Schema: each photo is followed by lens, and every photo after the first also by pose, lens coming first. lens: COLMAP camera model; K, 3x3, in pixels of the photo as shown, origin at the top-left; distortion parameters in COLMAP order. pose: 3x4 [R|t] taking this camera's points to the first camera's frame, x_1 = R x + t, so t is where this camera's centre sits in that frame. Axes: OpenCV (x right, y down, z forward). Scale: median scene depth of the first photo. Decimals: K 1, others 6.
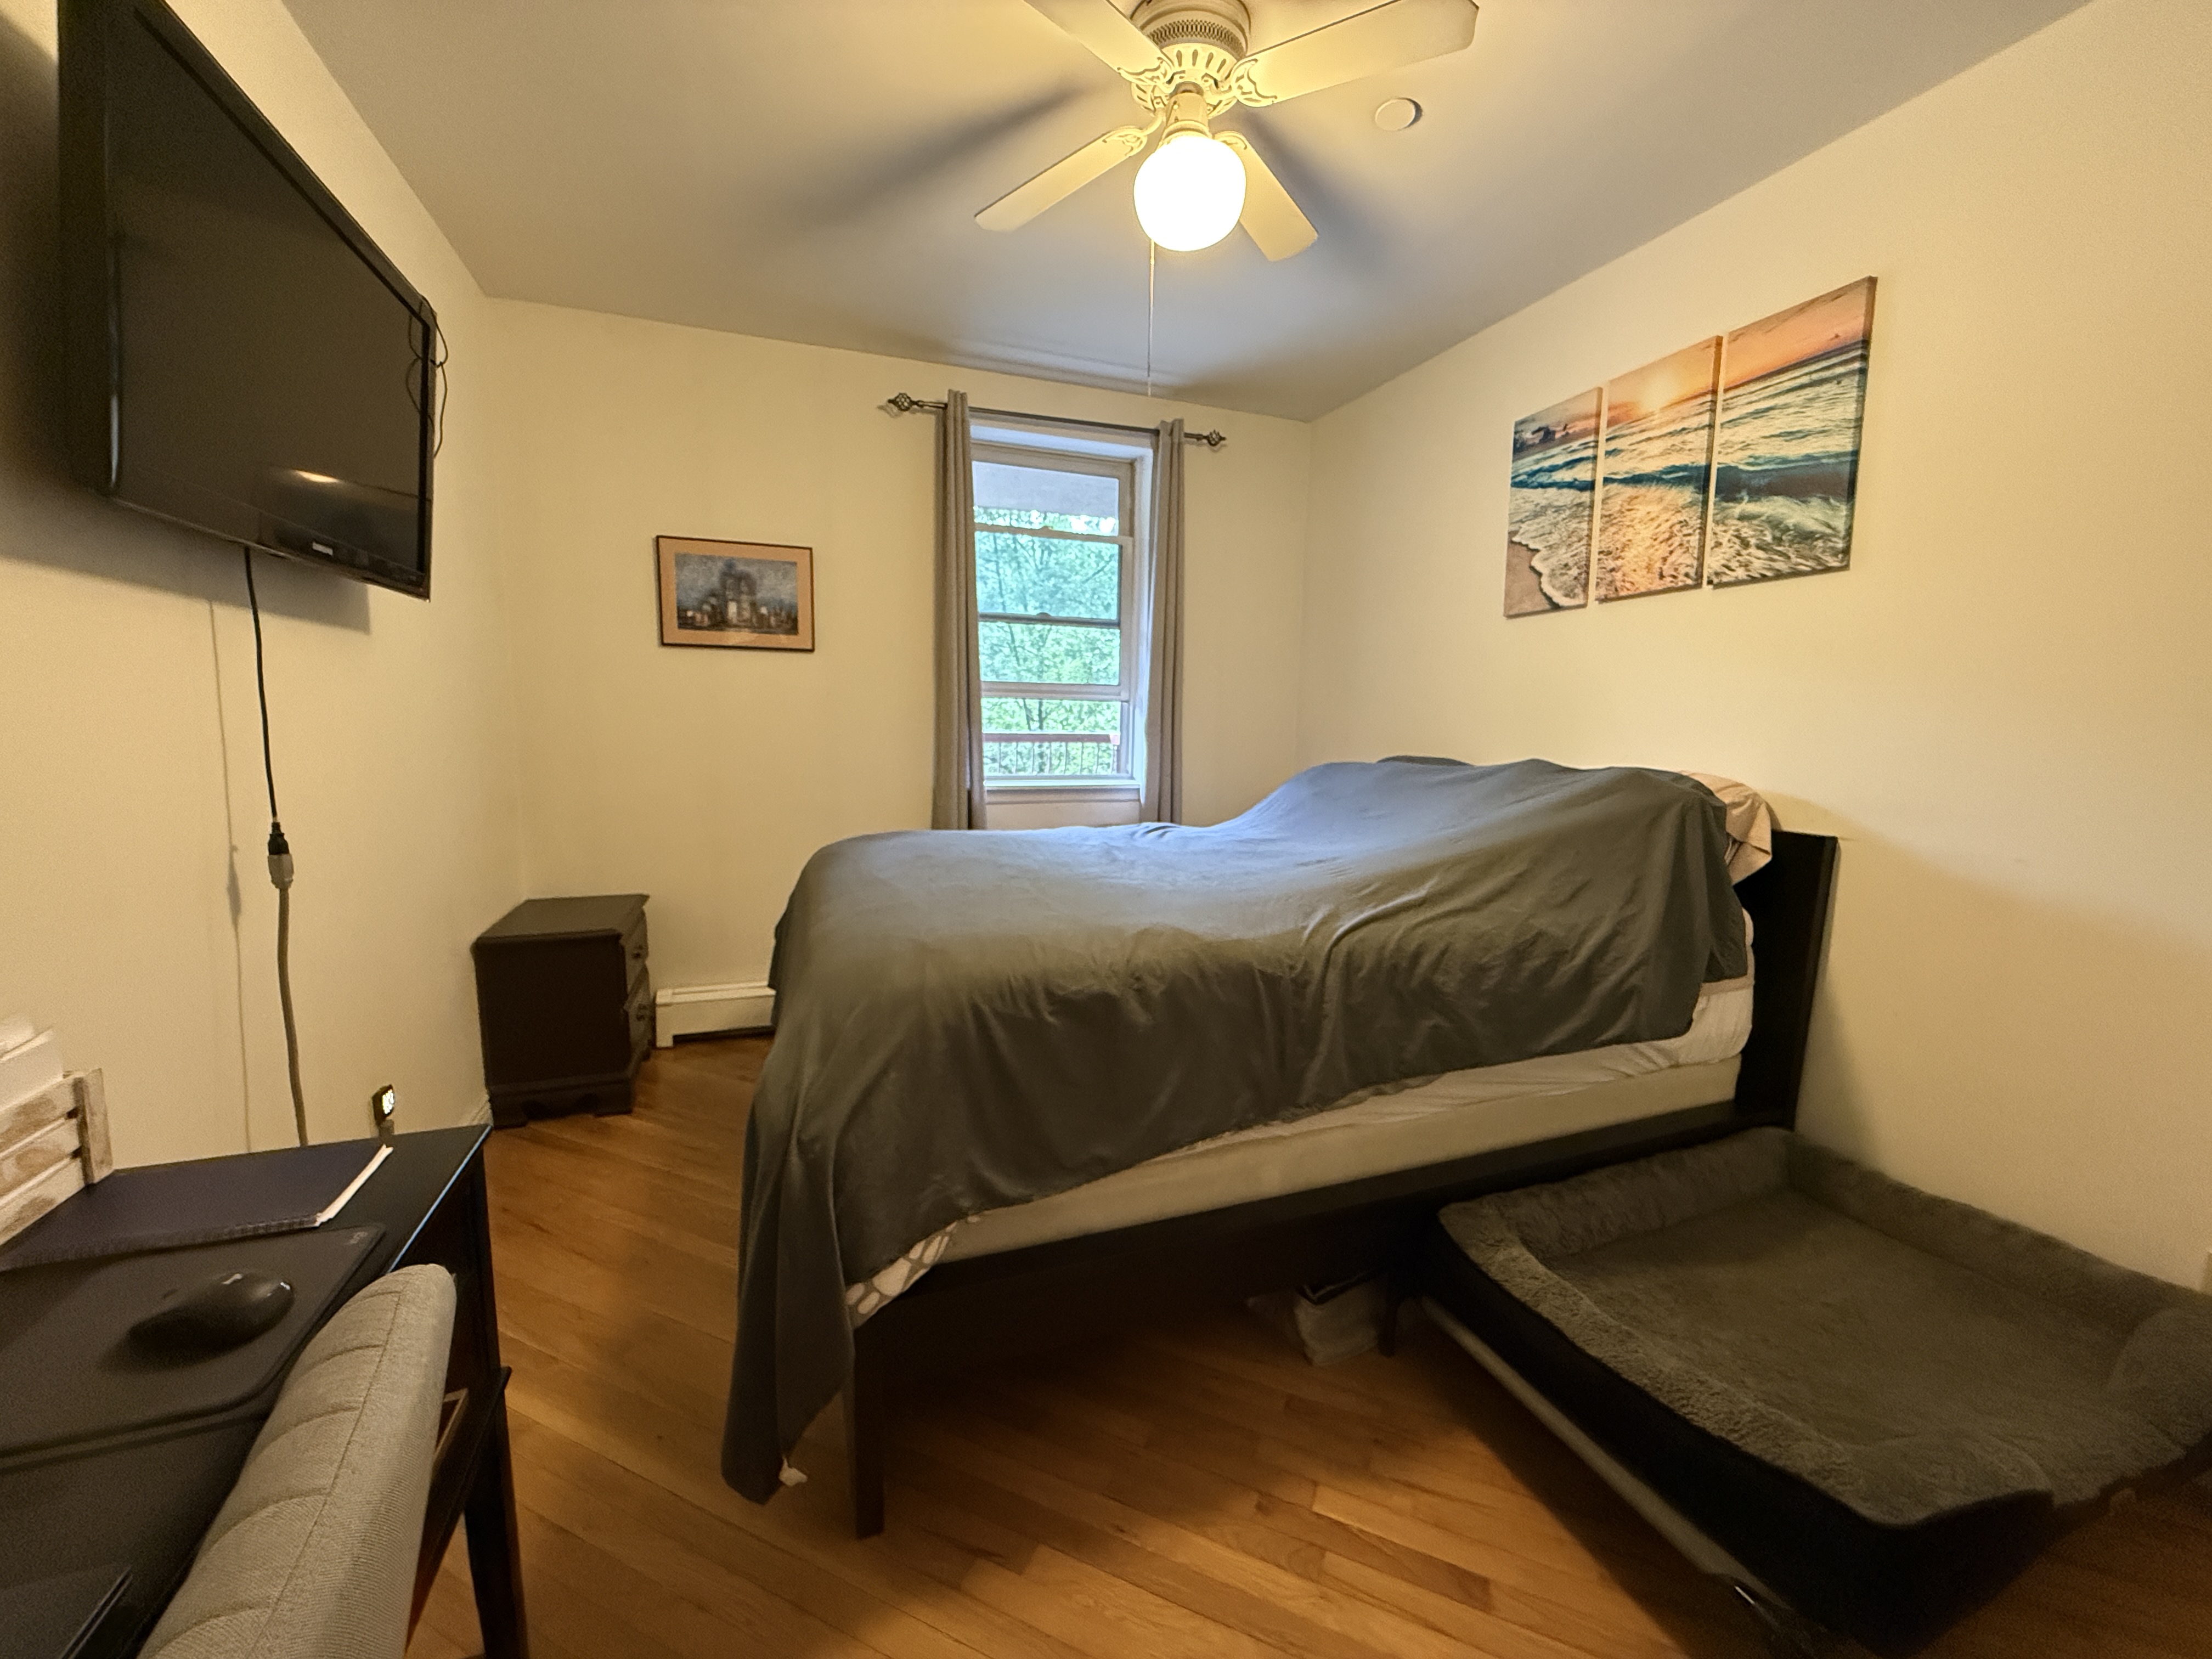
lens RADIAL K [[875.9, 0, 1110.7], [0, 875.9, 825.4], [0, 0, 1]] dist [-0.000142, -0.000322]
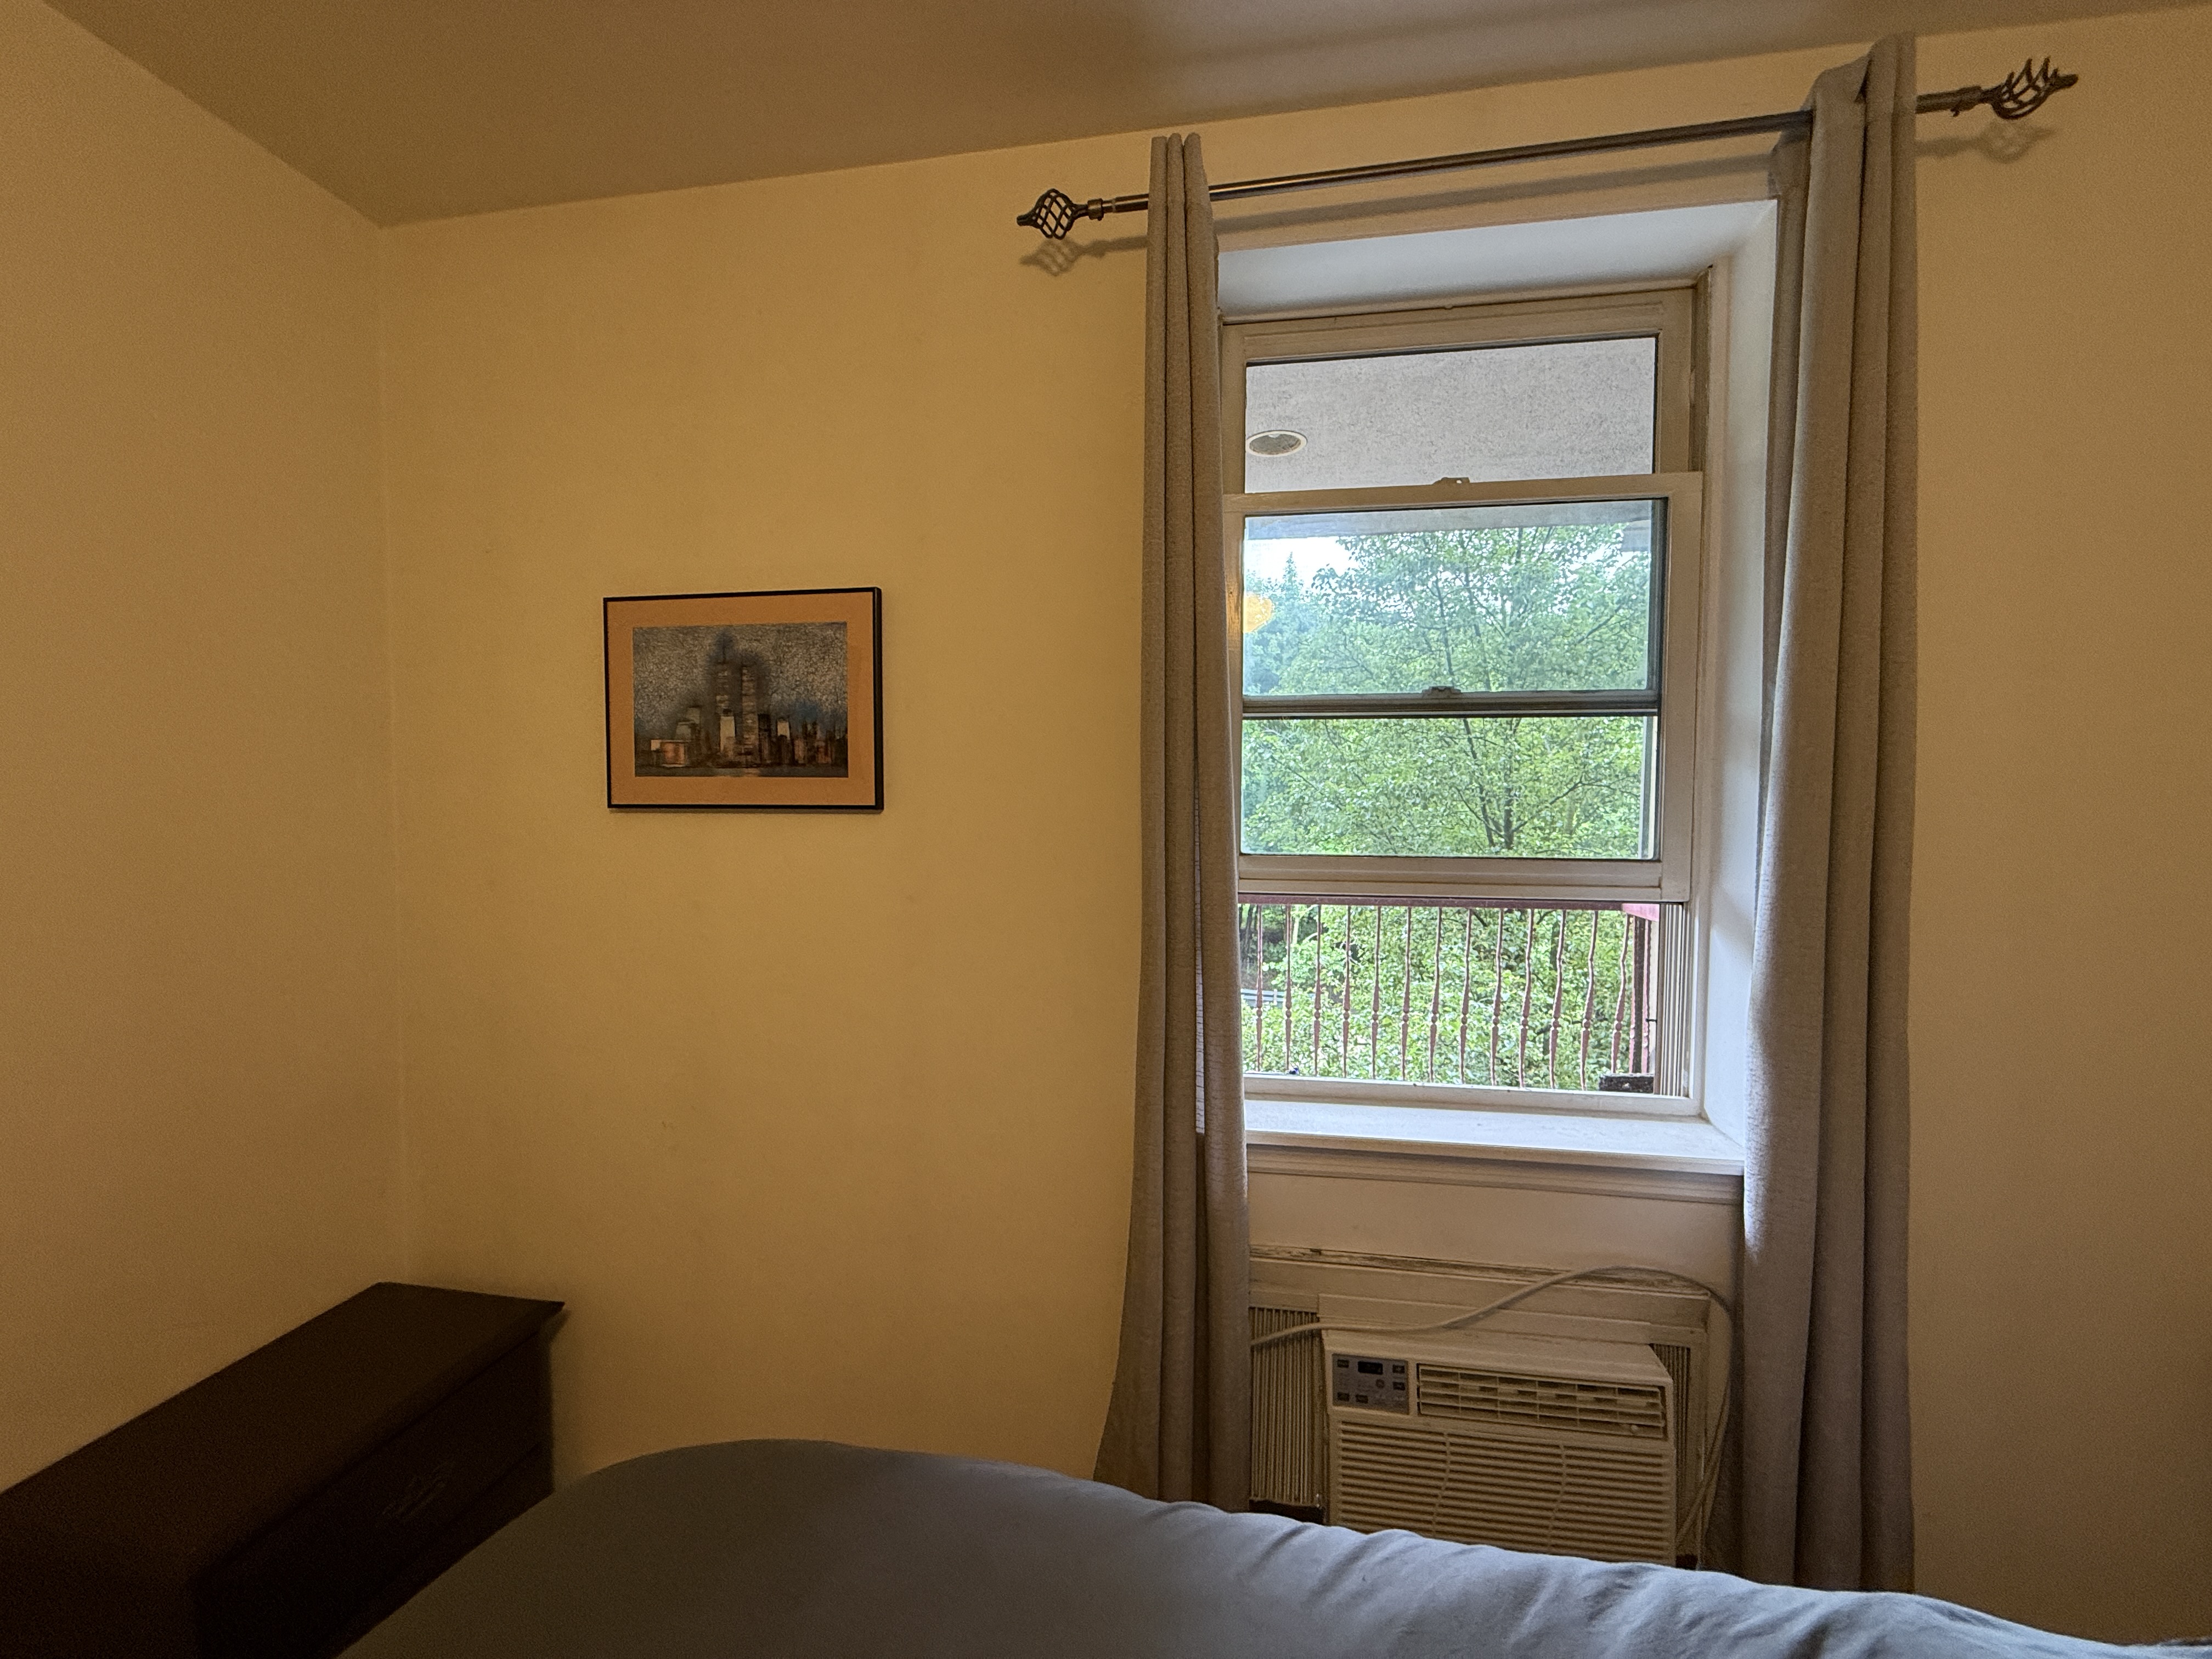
lens RADIAL K [[875.9, 0, 1102.6], [0, 875.9, 831.7], [0, 0, 1]] dist [-0.000142, -0.000322]
pose [[0.862654, 0.002879, -0.505786, -0.006913], [-0.050505, 0.995476, -0.080475, -0.158158], [0.503266, 0.094967, 0.858897, 0.675055]]
